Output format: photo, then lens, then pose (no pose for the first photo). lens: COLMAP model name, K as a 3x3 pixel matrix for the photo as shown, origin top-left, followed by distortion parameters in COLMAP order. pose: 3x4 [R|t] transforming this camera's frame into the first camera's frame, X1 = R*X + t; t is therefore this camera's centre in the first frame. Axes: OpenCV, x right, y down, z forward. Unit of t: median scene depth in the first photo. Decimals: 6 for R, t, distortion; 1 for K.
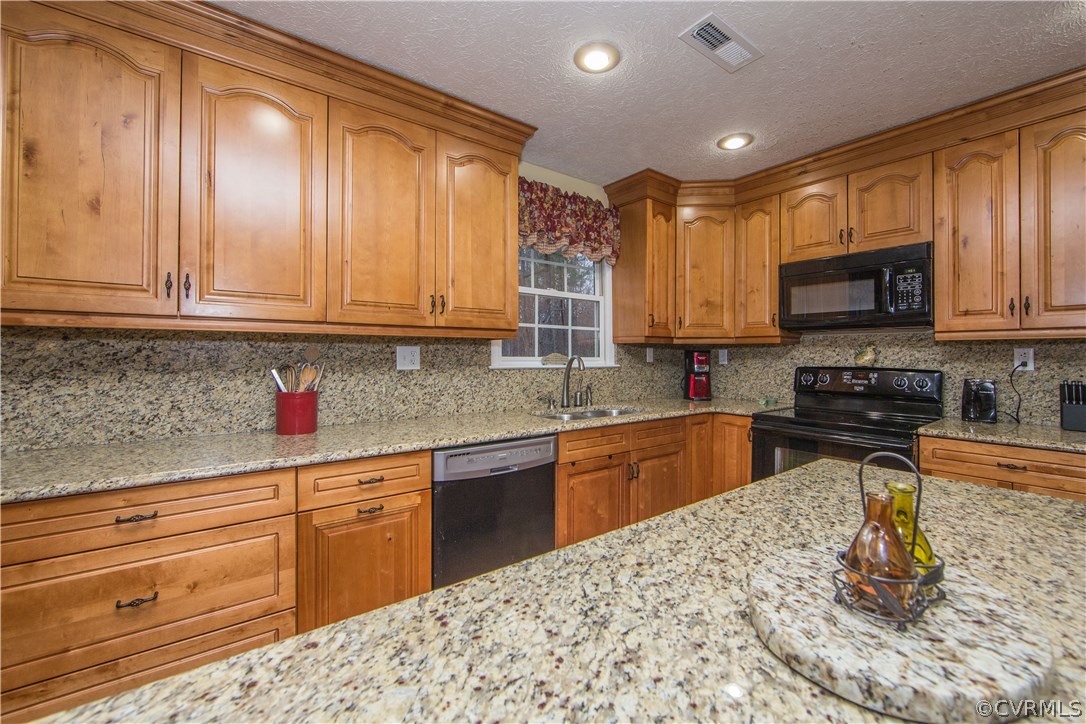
lens RADIAL K [[430.4, 0, 554.0], [0, 430.4, 352.8], [0, 0, 1]] dist [-0.016858, 0.003970]
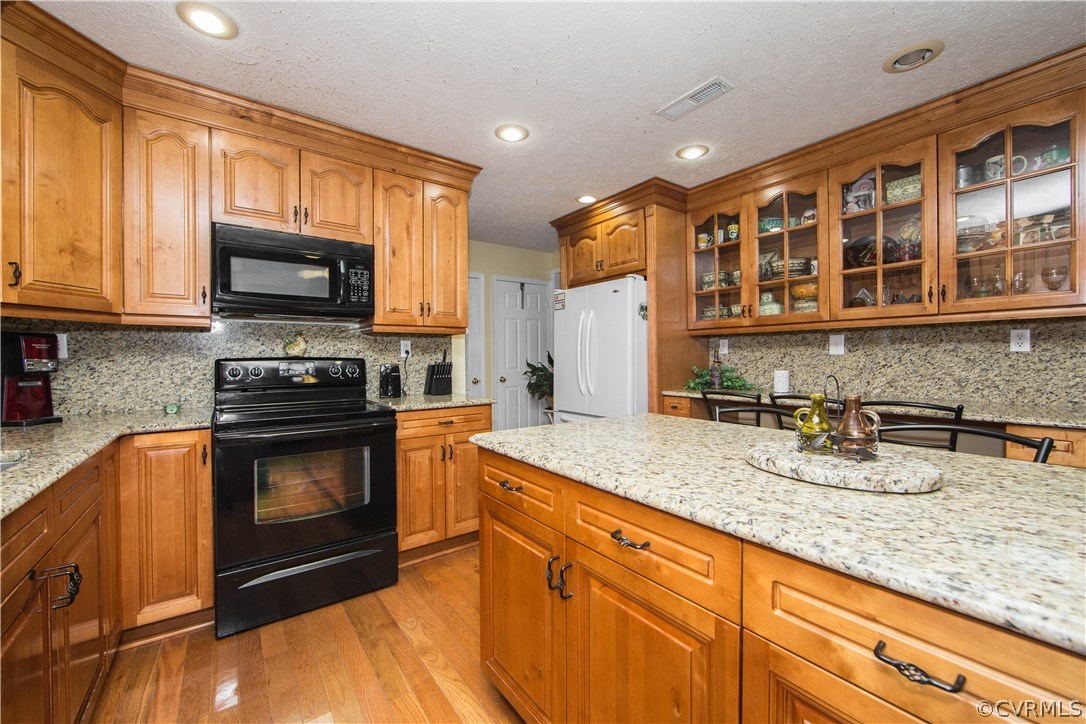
lens RADIAL K [[430.4, 0, 532.1], [0, 430.4, 359.4], [0, 0, 1]] dist [-0.016858, 0.003970]
pose [[0.042018, -0.010188, 0.999065, -0.259098], [0.000261, 0.999948, 0.010186, 0.035373], [-0.999117, -0.000168, 0.042019, 0.528033]]
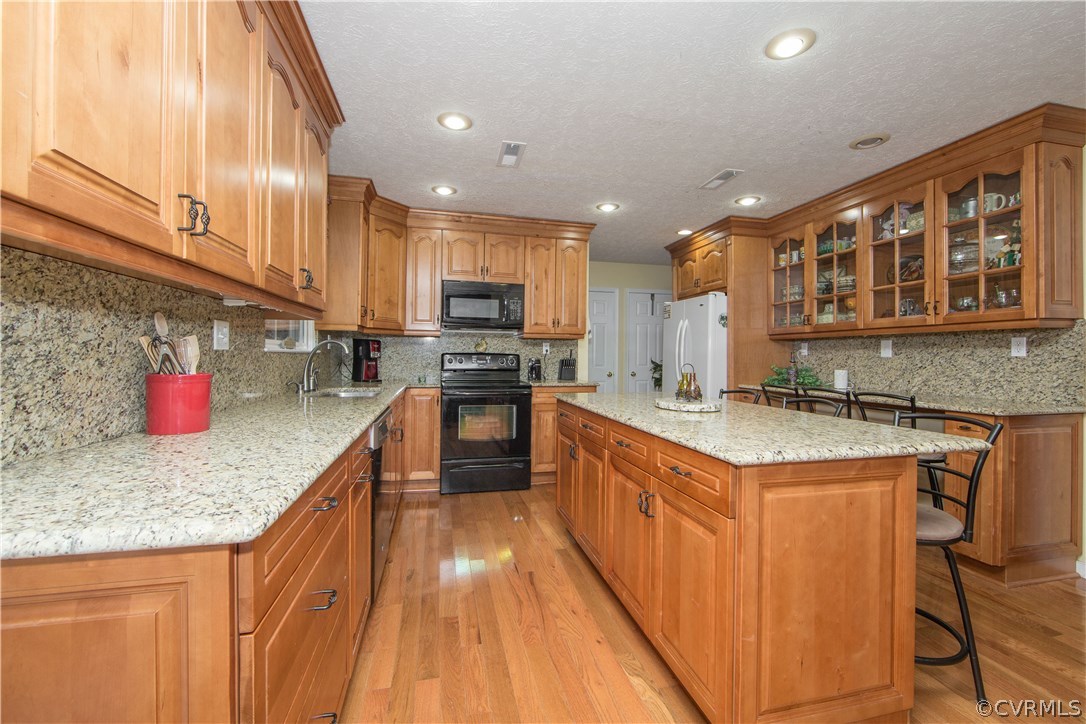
lens RADIAL K [[430.4, 0, 525.0], [0, 430.4, 356.1], [0, 0, 1]] dist [-0.016858, 0.003970]
pose [[0.451459, -0.000902, 0.892292, -0.812802], [-0.015145, 0.999848, 0.008674, 0.036705], [-0.892164, -0.017430, 0.451376, 0.134652]]
